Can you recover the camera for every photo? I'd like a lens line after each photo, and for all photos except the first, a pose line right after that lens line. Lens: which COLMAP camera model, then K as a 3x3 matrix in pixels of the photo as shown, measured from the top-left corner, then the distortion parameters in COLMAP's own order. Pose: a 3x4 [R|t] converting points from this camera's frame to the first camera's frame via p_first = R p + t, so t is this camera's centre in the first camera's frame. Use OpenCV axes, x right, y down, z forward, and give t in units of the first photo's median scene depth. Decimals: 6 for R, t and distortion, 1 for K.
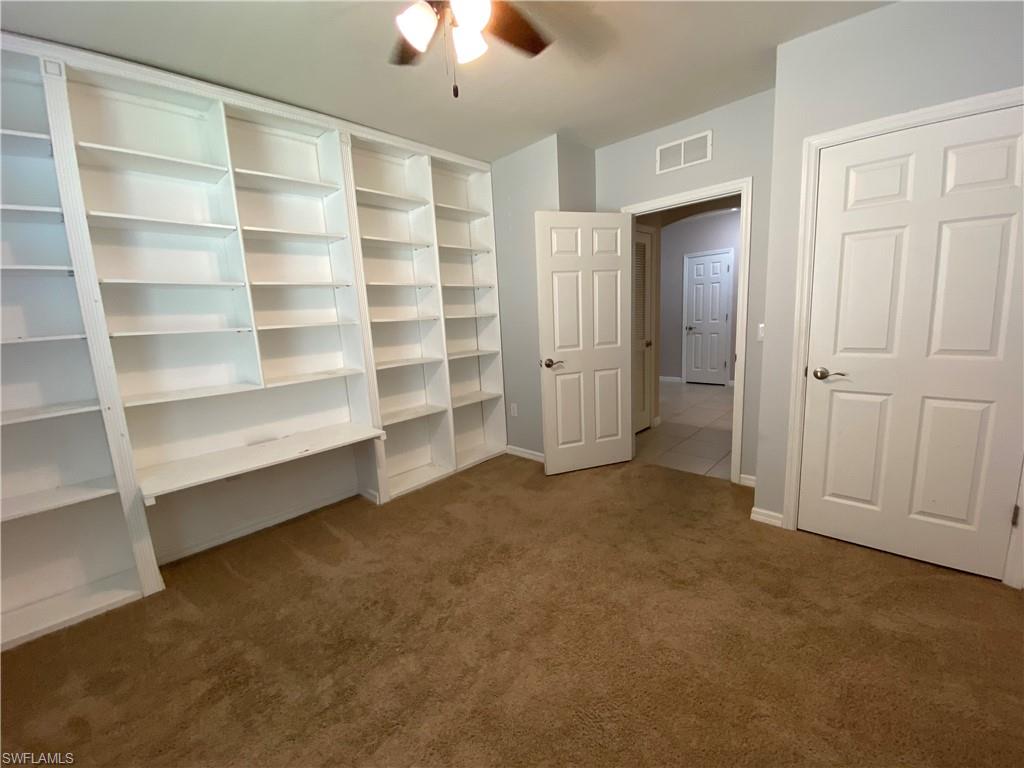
lens RADIAL K [[414.6, 0, 512.0], [0, 414.6, 384.0], [0, 0, 1]] dist [0.034176, -0.025462]
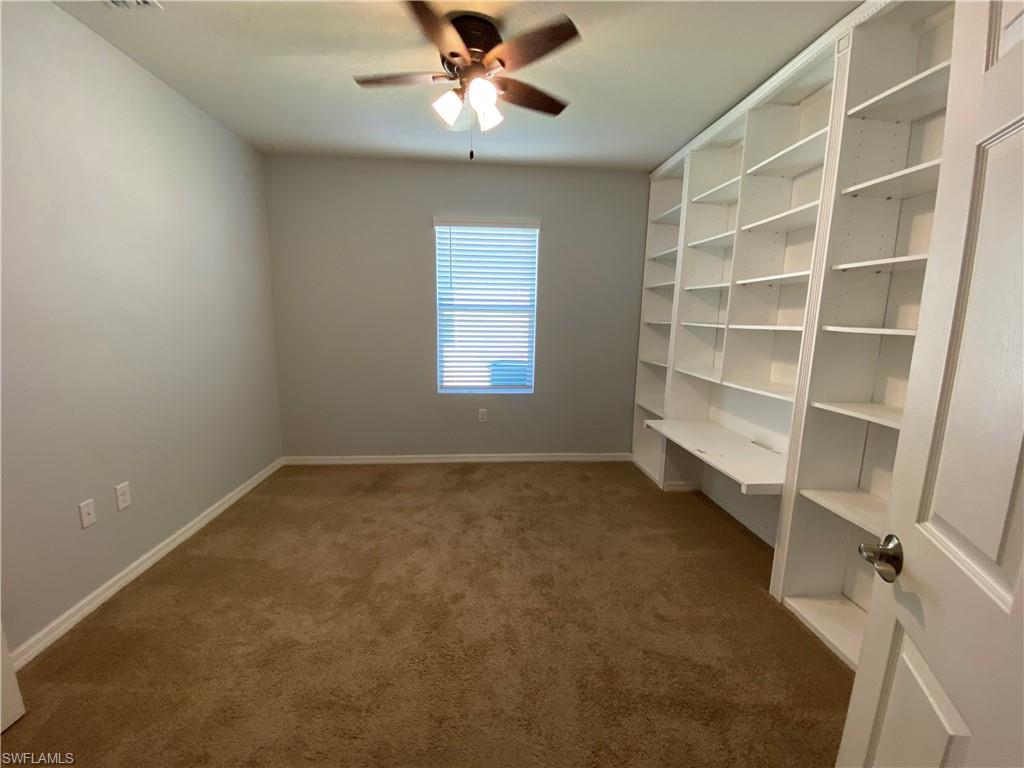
lens RADIAL K [[414.6, 0, 512.0], [0, 414.6, 384.0], [0, 0, 1]] dist [0.034176, -0.025462]
pose [[-0.668837, 0.160522, -0.725872, 0.593340], [-0.104113, 0.946561, 0.305259, -0.292779], [0.736083, 0.279742, -0.616382, 1.437508]]
